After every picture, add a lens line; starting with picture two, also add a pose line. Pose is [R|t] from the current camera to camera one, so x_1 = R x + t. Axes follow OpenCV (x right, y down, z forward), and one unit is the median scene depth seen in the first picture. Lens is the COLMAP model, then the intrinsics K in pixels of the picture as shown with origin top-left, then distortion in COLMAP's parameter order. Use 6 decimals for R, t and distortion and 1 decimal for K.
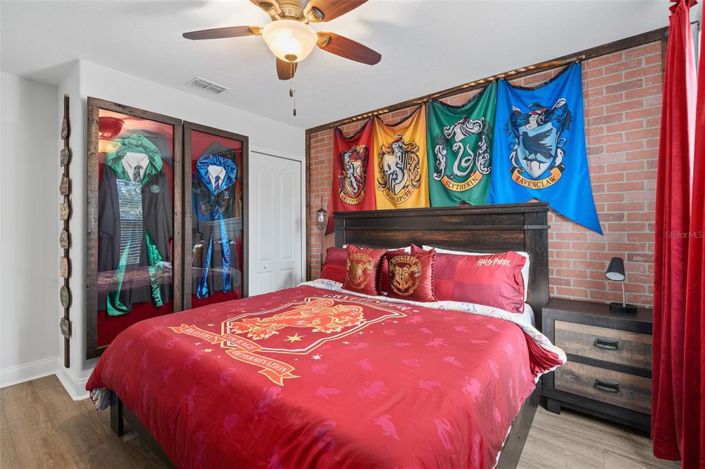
lens RADIAL K [[323.1, 0, 352.9], [0, 323.1, 228.4], [0, 0, 1]] dist [-0.005109, -0.000234]
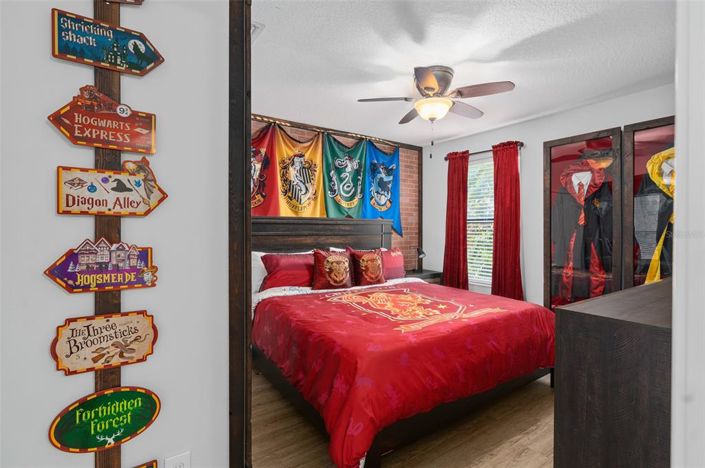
lens RADIAL K [[343.8, 0, 352.5], [0, 343.8, 234.0], [0, 0, 1]] dist [-0.000171, -0.000088]
pose [[0.274585, -0.003837, 0.961555, -1.069676], [-0.003219, 0.999983, 0.004909, -0.007365], [-0.961558, -0.004444, 0.274568, 0.546210]]
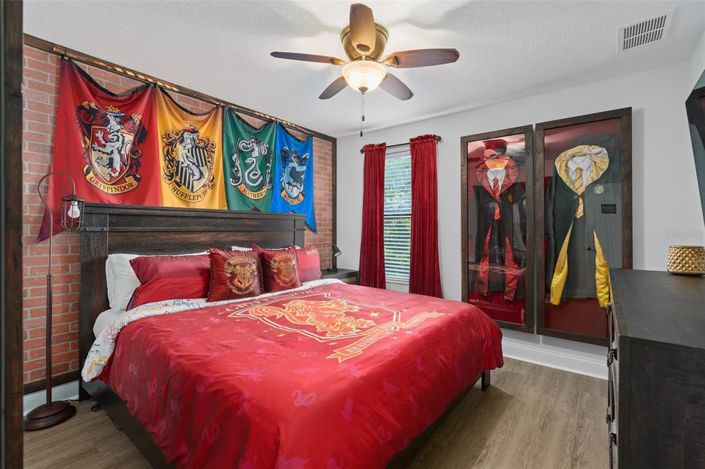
lens RADIAL K [[323.1, 0, 352.9], [0, 323.1, 228.4], [0, 0, 1]] dist [-0.005109, -0.000234]
pose [[-0.014664, 0.010354, 0.999839, -0.838857], [0.000090, 0.999946, -0.010354, 0.005662], [-0.999892, -0.000062, -0.014664, 0.628974]]
